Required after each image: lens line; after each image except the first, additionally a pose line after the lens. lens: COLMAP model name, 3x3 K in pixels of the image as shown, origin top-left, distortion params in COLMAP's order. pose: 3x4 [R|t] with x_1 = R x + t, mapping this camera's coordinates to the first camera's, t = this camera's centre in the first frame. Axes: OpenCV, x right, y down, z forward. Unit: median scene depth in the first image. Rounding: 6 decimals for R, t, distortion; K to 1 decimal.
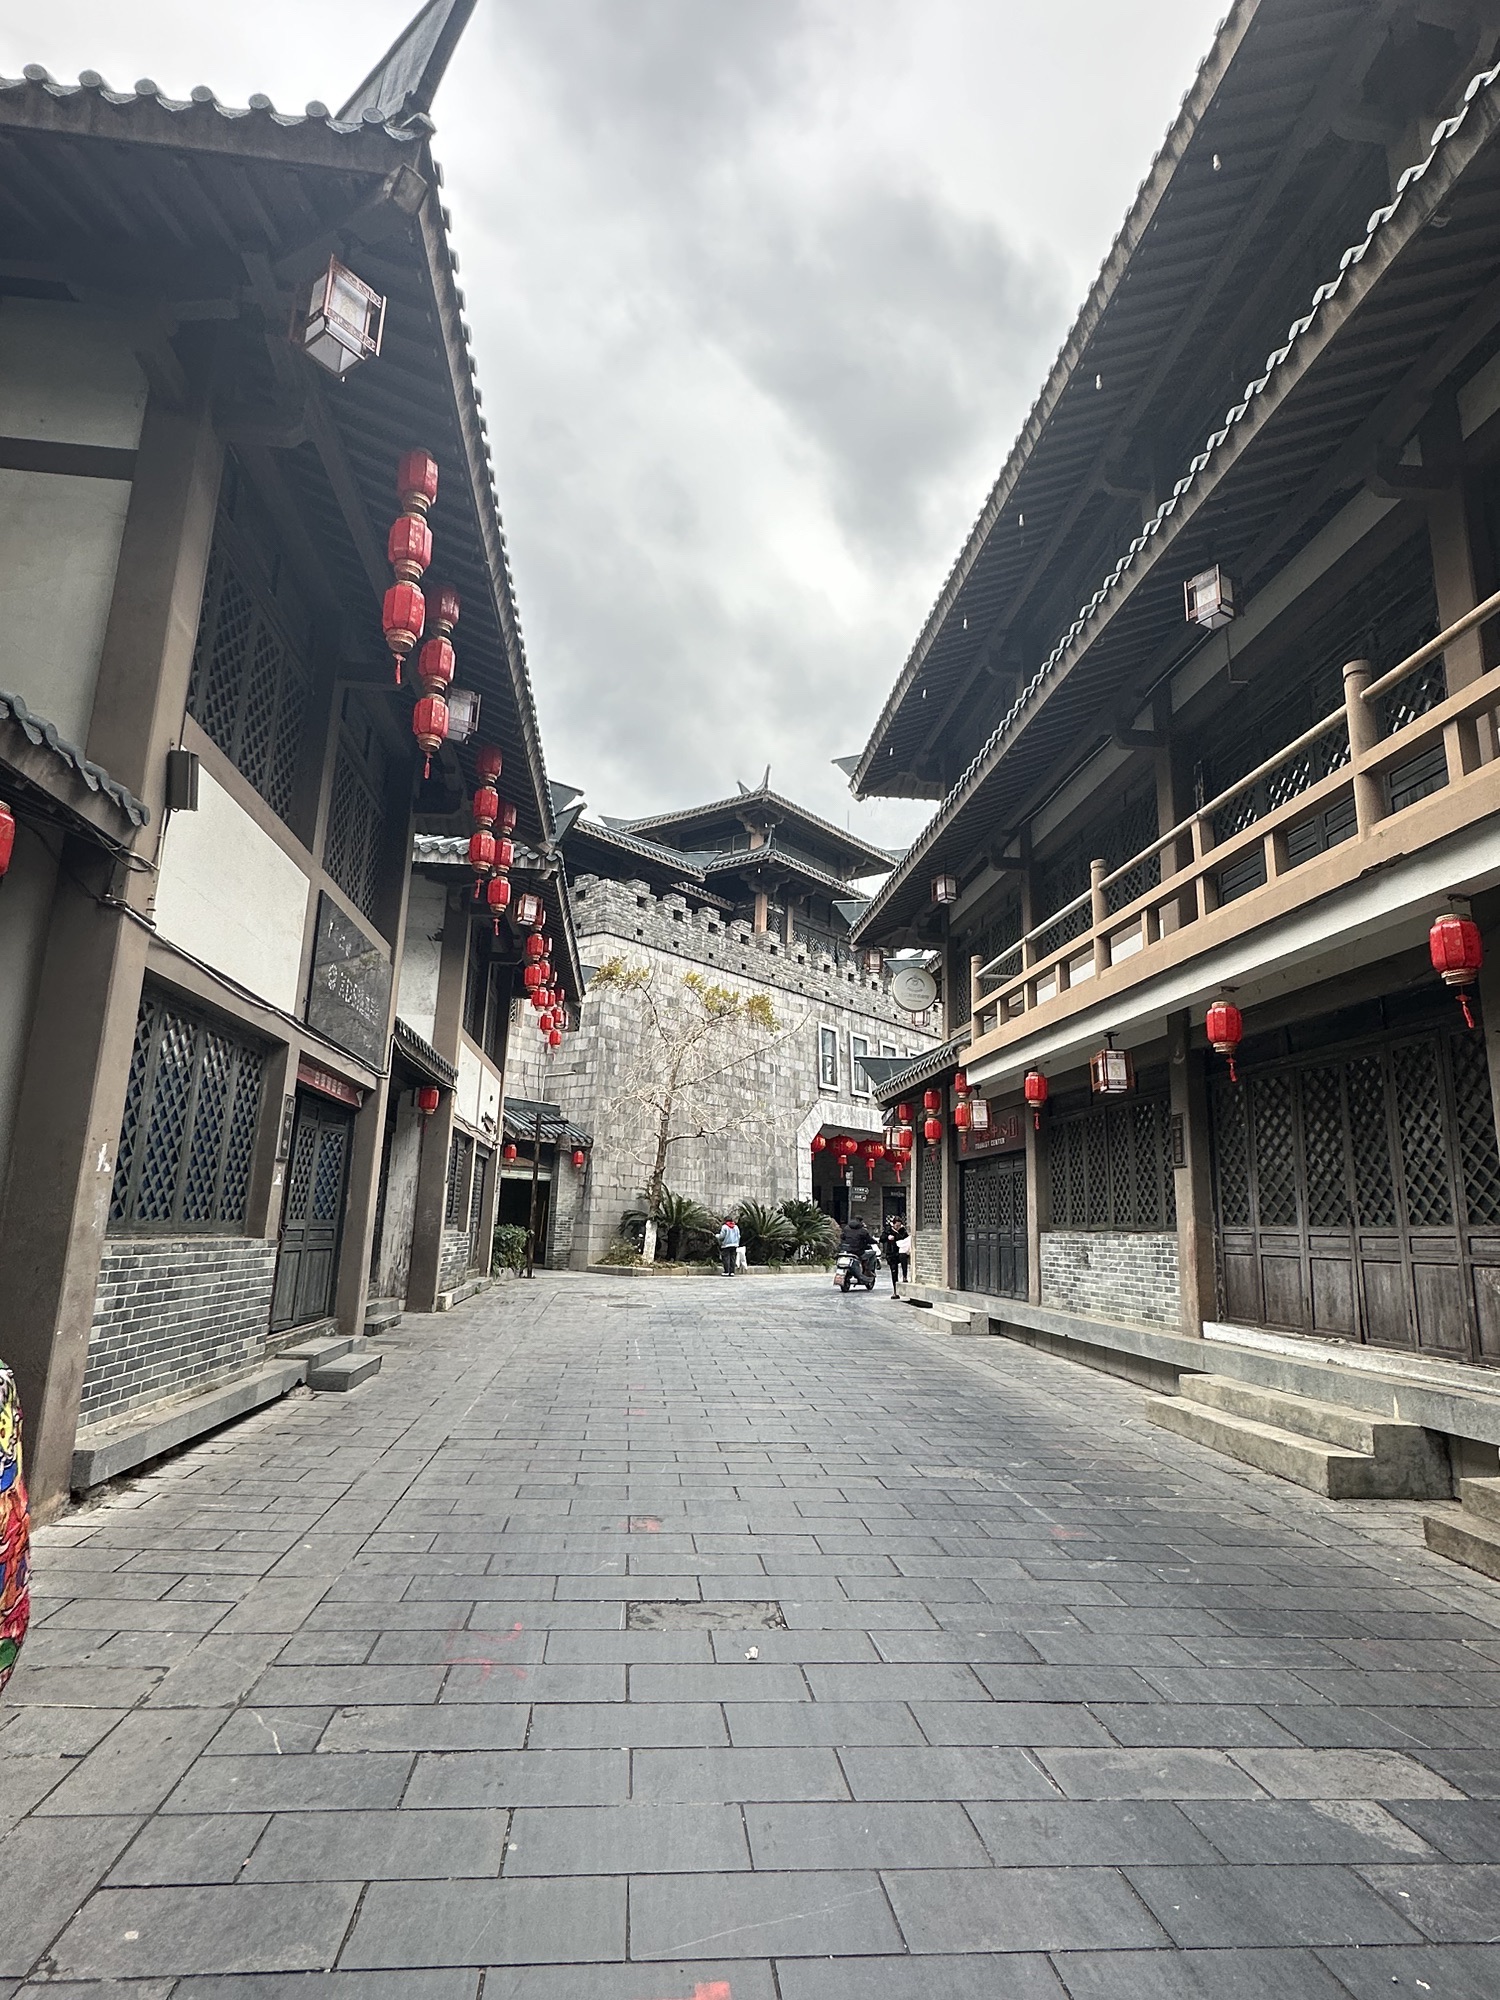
lens RADIAL K [[1082.0, 0, 750.0], [0, 1082.0, 1000.0], [0, 0, 1]] dist [0.002086, -0.002764]
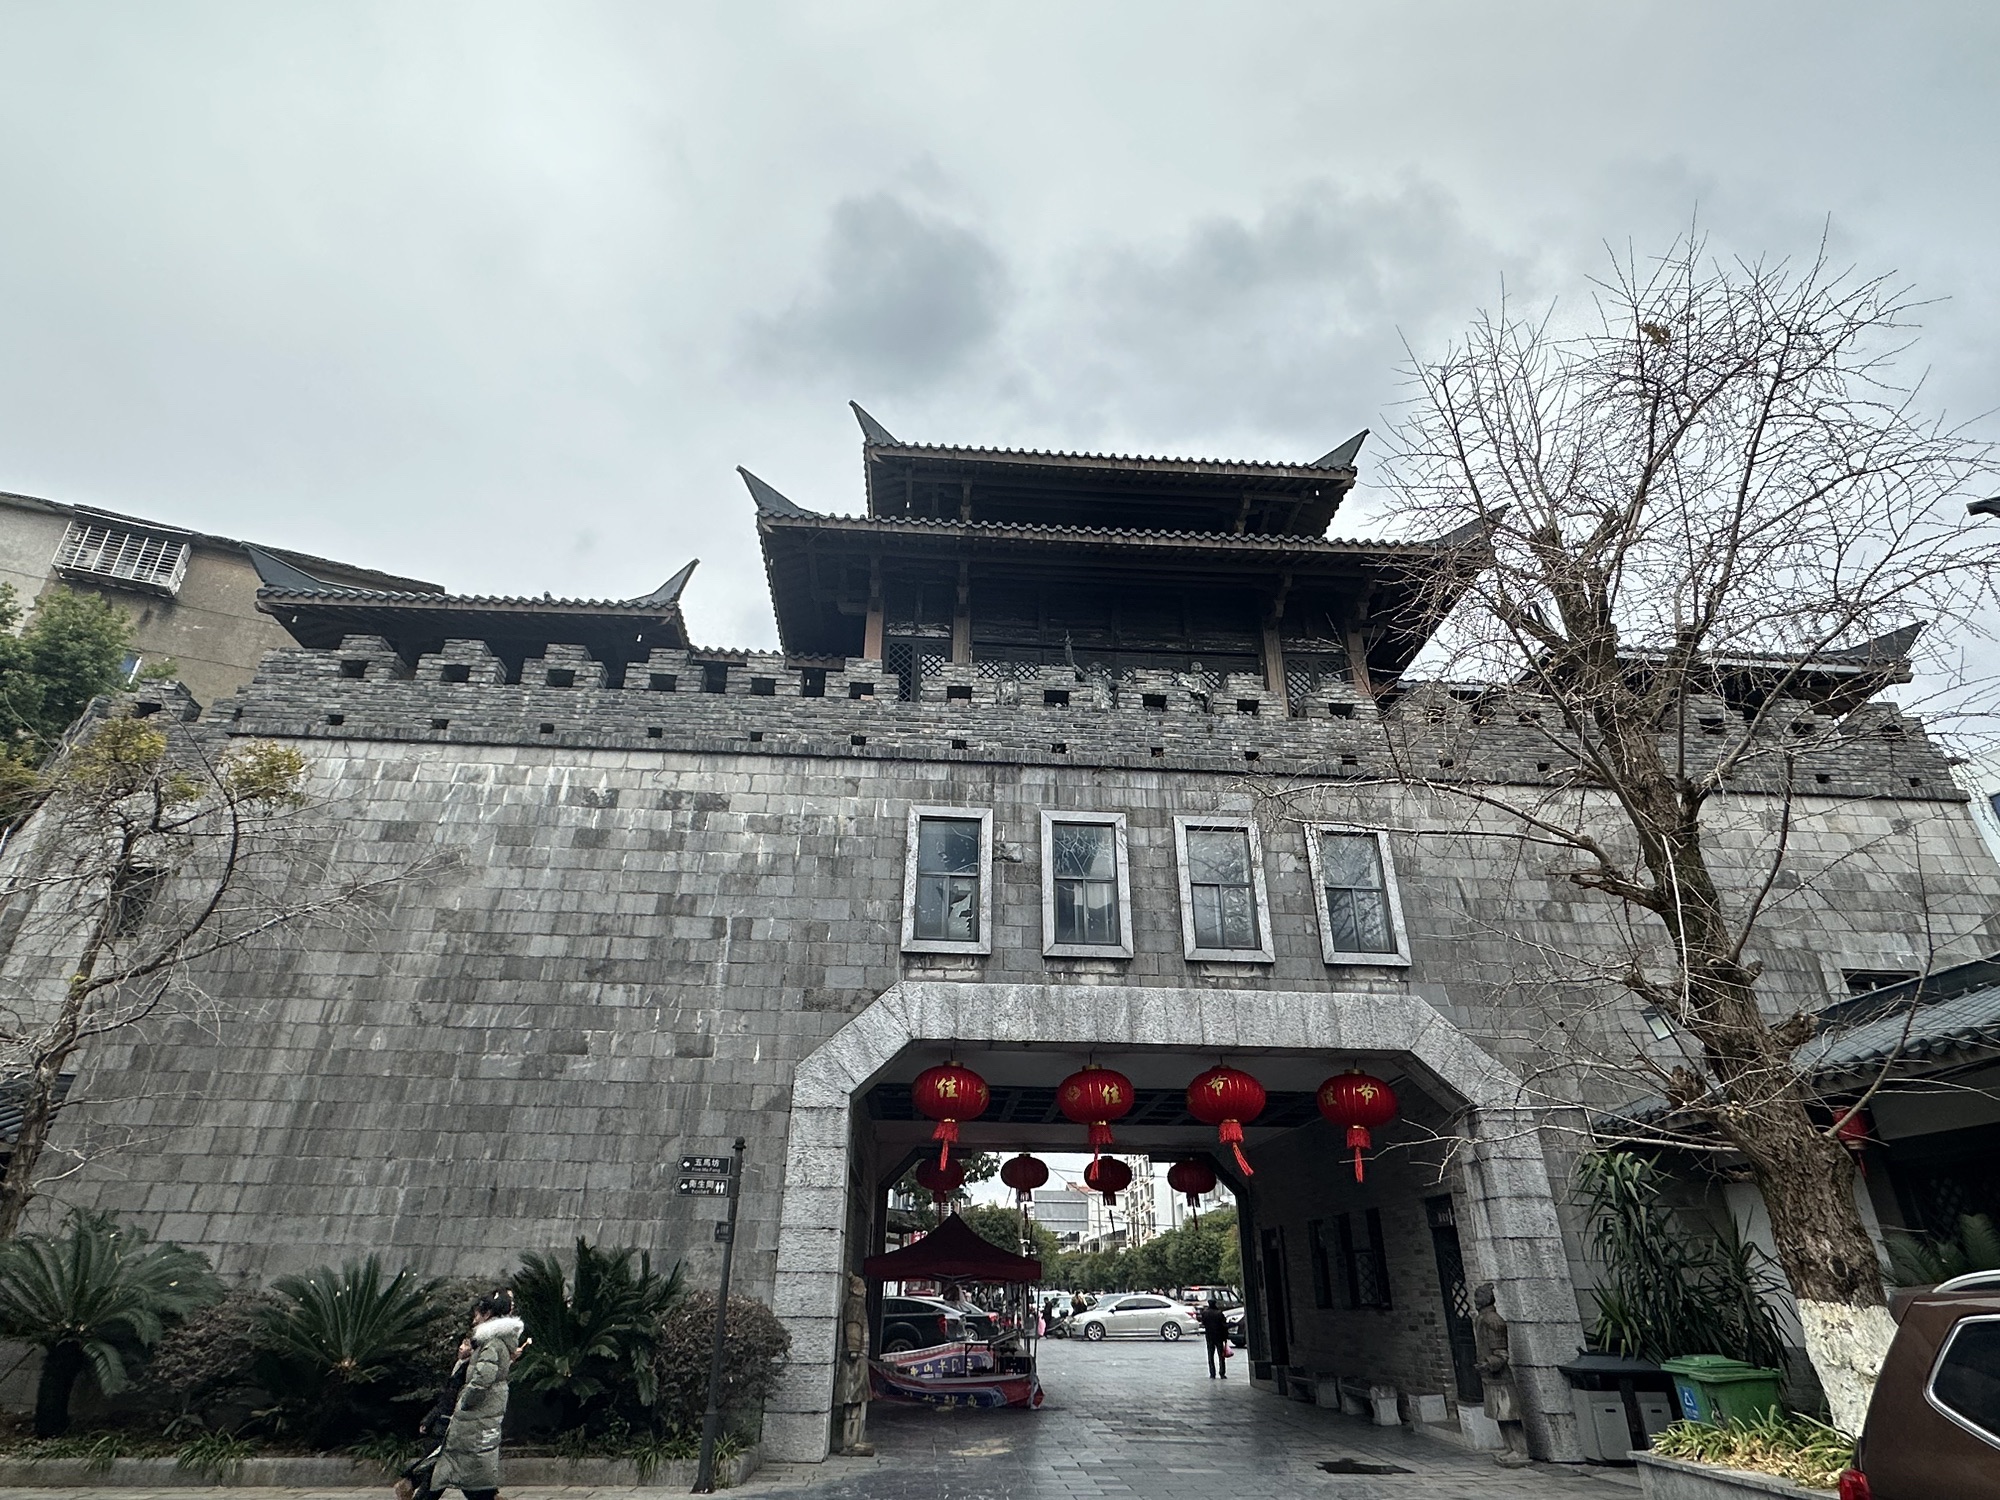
lens RADIAL K [[1082.0, 0, 1000.0], [0, 1082.0, 750.0], [0, 0, 1]] dist [0.002086, -0.002764]
pose [[0.672507, -0.344011, -0.655279, 0.424809], [0.165850, 0.932937, -0.319567, 0.161381], [0.721268, 0.106233, 0.684461, 0.805650]]
